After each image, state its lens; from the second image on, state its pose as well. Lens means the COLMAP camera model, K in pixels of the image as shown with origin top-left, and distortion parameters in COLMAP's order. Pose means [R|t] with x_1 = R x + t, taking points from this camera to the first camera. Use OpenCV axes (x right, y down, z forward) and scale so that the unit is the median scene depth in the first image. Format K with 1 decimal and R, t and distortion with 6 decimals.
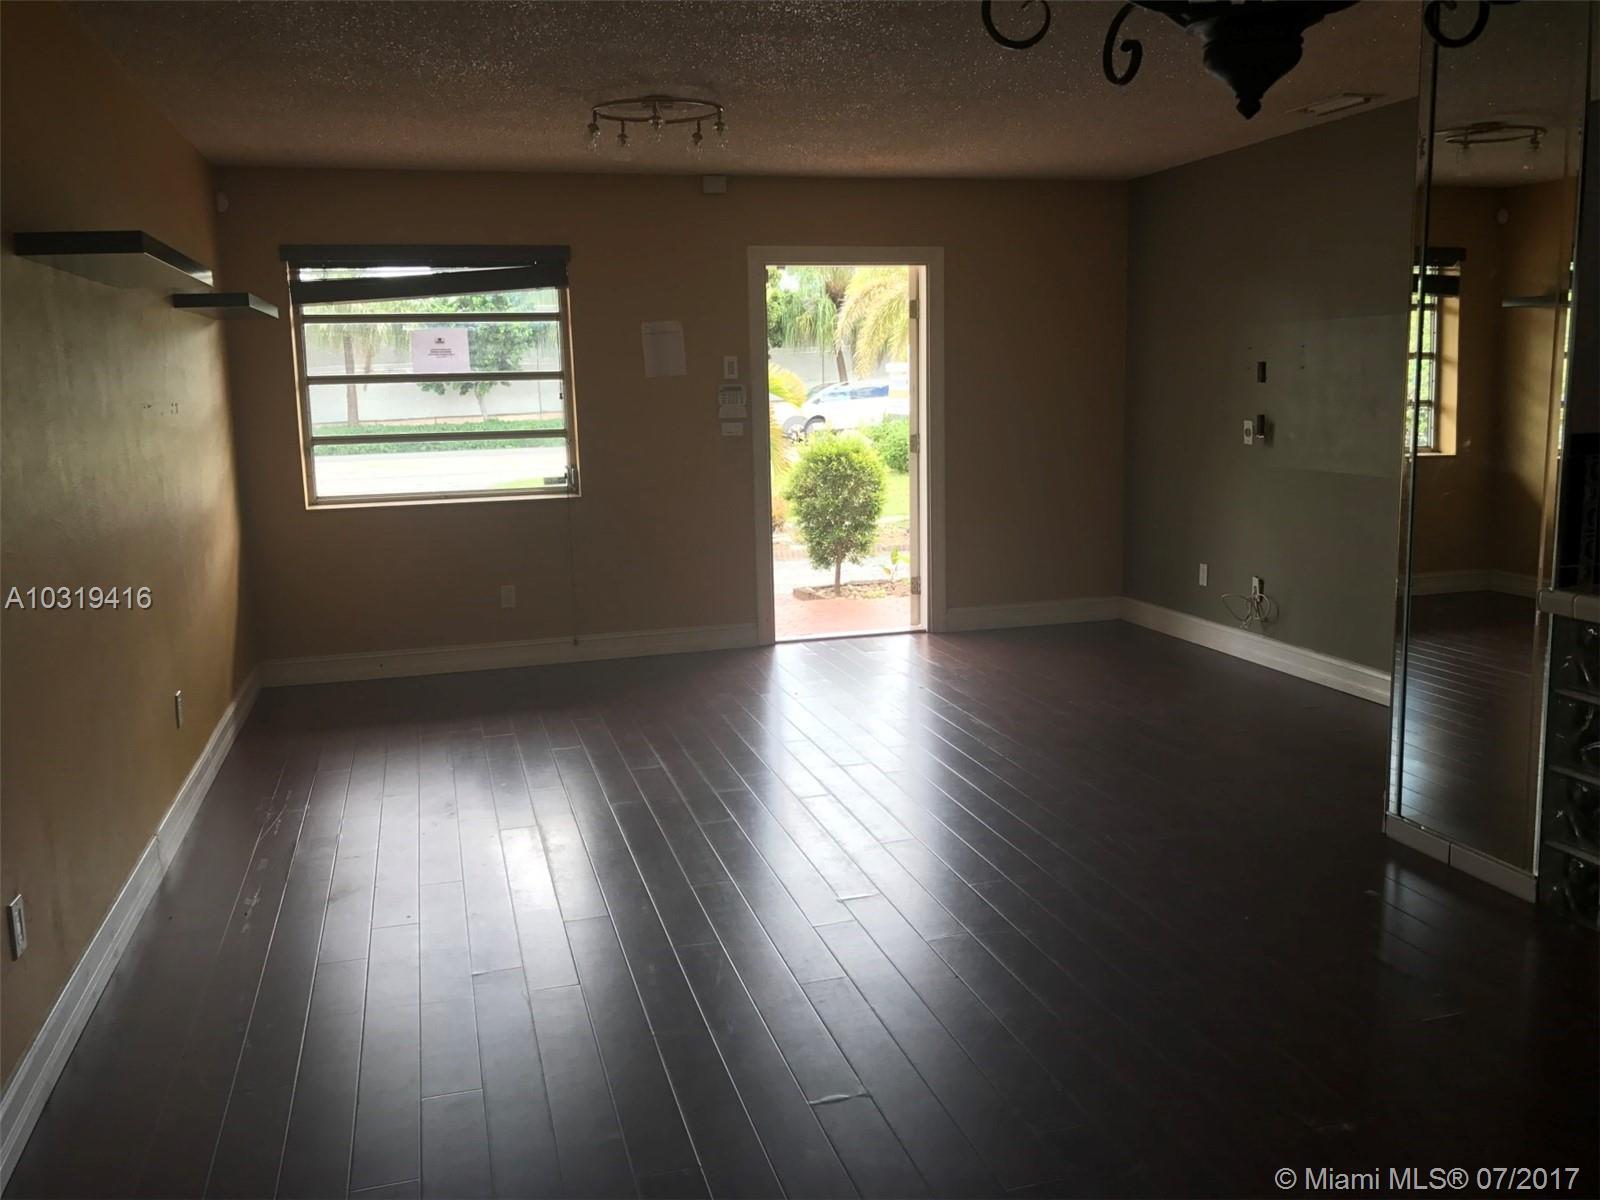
lens RADIAL K [[1329.6, 0, 813.0], [0, 1329.6, 603.6], [0, 0, 1]] dist [0.049884, -0.055369]
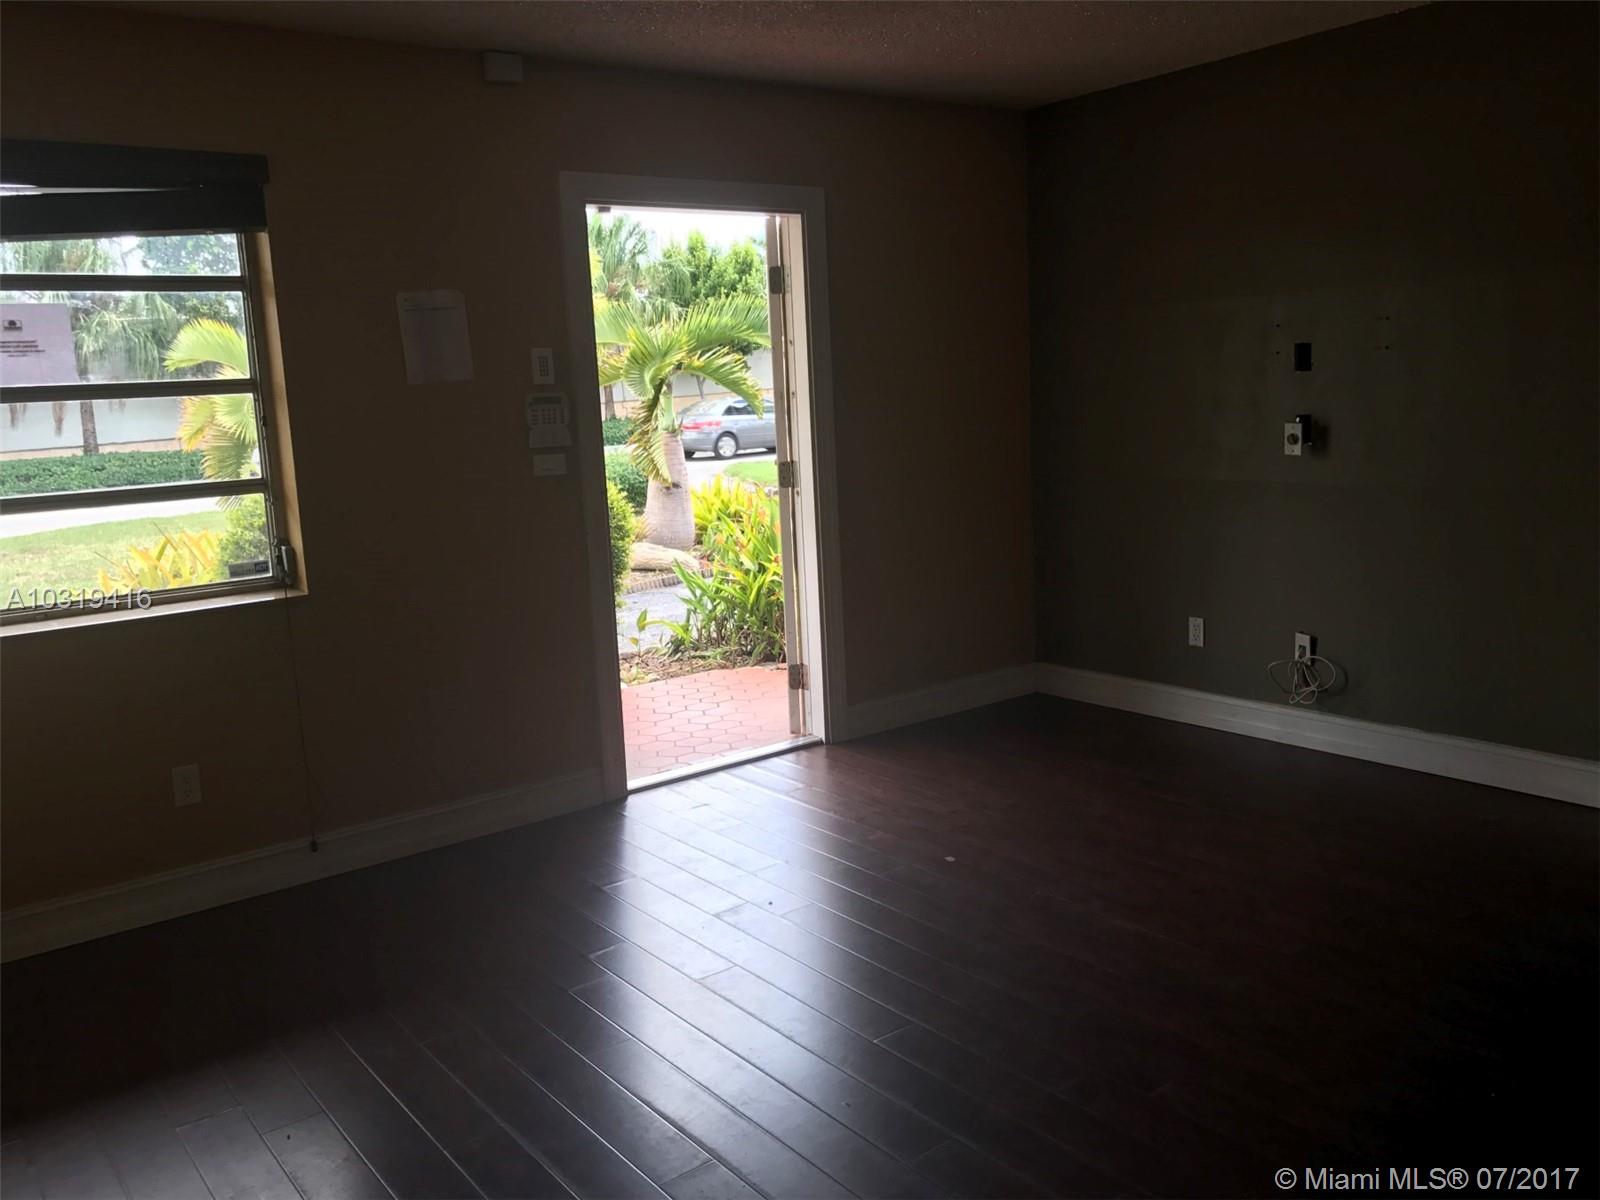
lens RADIAL K [[1329.6, 0, 790.6], [0, 1329.6, 586.7], [0, 0, 1]] dist [0.049884, -0.055369]
pose [[0.932757, -0.077432, 0.352092, -0.181277], [0.085780, 0.996281, -0.008146, -0.060373], [-0.350152, 0.037801, 0.935930, 0.383340]]
